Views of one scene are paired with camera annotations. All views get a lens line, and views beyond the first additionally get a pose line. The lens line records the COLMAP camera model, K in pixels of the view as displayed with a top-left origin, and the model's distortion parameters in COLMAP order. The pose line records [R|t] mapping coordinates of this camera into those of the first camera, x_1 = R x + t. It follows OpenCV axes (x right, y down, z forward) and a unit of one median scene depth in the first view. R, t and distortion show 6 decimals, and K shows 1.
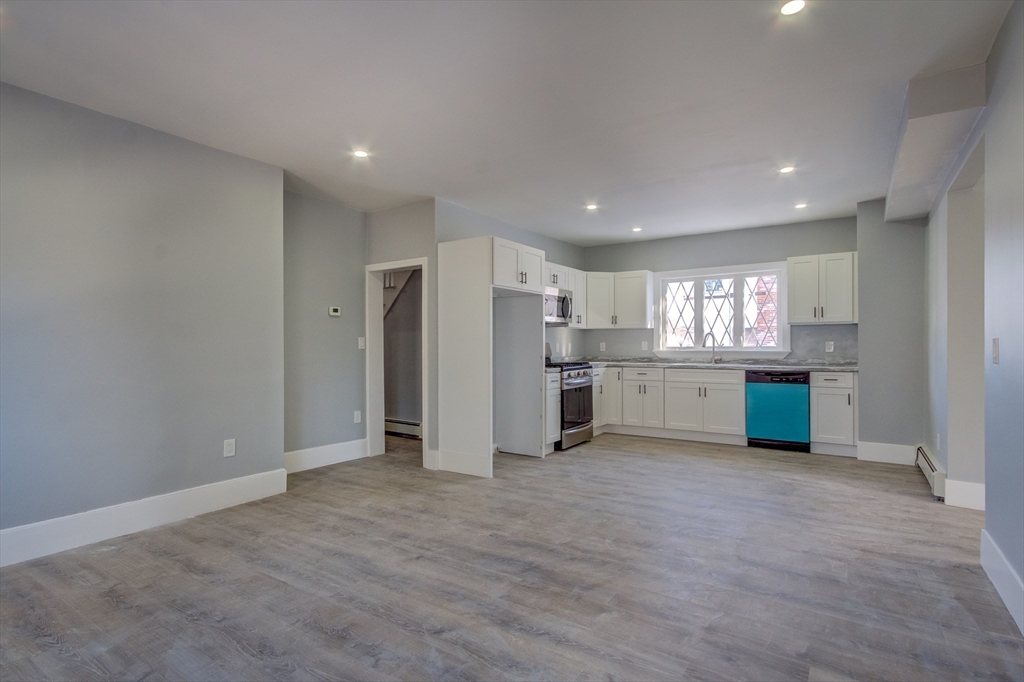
lens RADIAL K [[509.0, 0, 505.4], [0, 509.0, 358.5], [0, 0, 1]] dist [-0.001864, 0.010154]
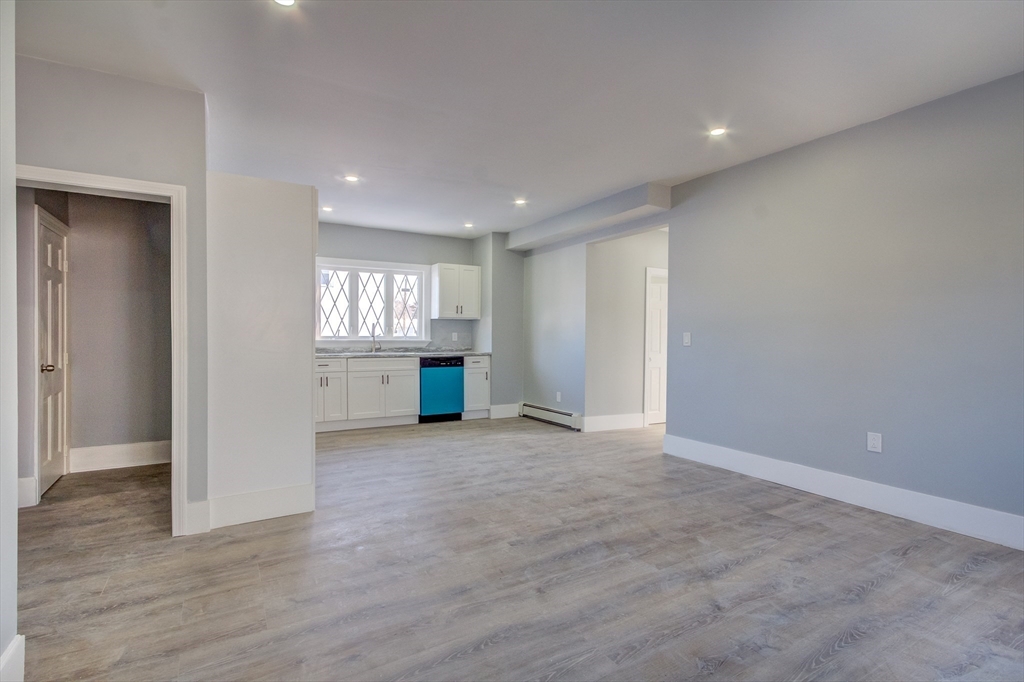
lens RADIAL K [[495.7, 0, 512.0], [0, 495.7, 341.0], [0, 0, 1]] dist [0.001658, 0.008008]
pose [[0.427149, -0.002746, 0.904177, -0.572957], [0.016755, 0.999848, -0.004879, -0.005268], [-0.904026, 0.017234, 0.427130, 0.435610]]
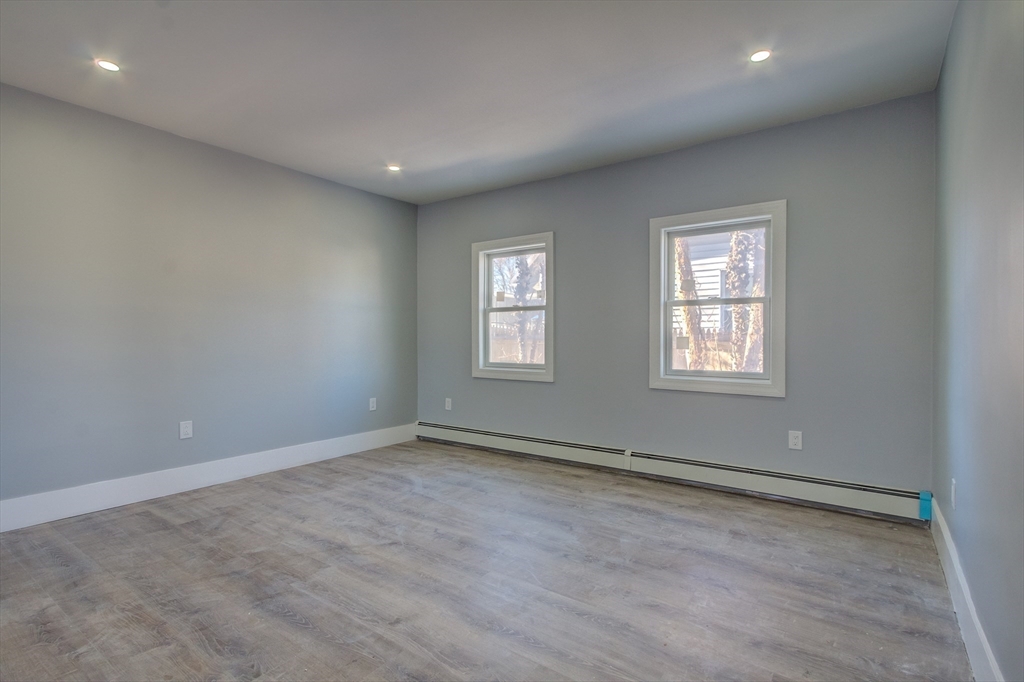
lens RADIAL K [[487.2, 0, 504.6], [0, 487.2, 342.9], [0, 0, 1]] dist [0.008356, 0.000358]
pose [[-0.999478, 0.001276, 0.032268, -0.218625], [0.002397, 0.999395, 0.034704, -0.018895], [-0.032204, 0.034763, -0.998877, 1.055166]]
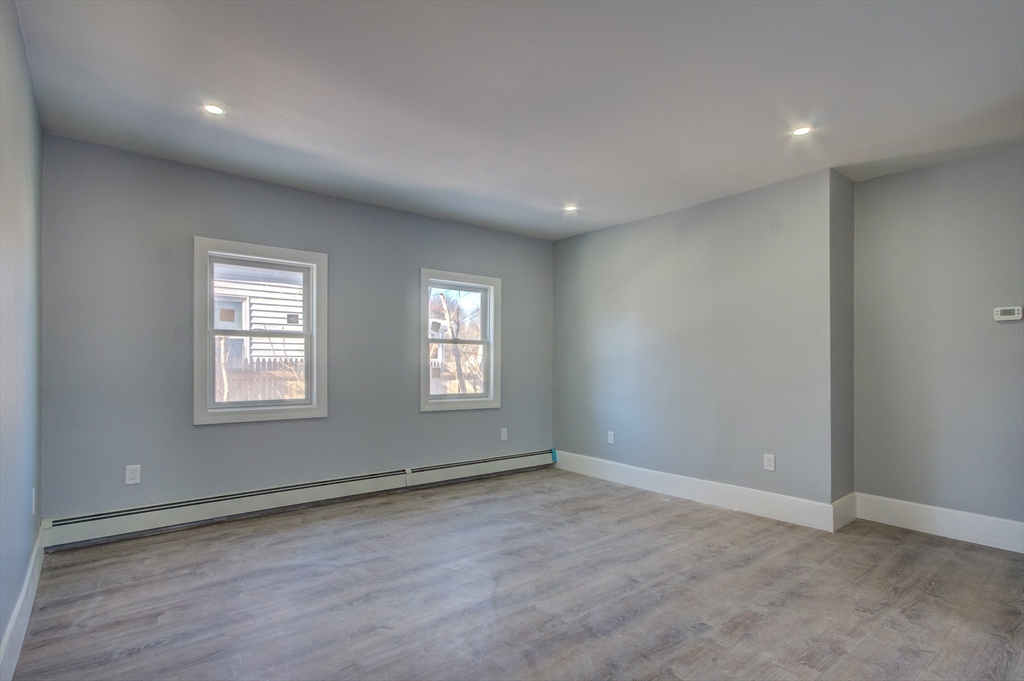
lens RADIAL K [[509.0, 0, 505.4], [0, 509.0, 358.0], [0, 0, 1]] dist [-0.001864, 0.010154]
pose [[-0.294891, -0.011930, -0.955456, 0.536818], [-0.025021, 0.999676, -0.004760, -0.019286], [0.955203, 0.022503, -0.295094, 0.656208]]
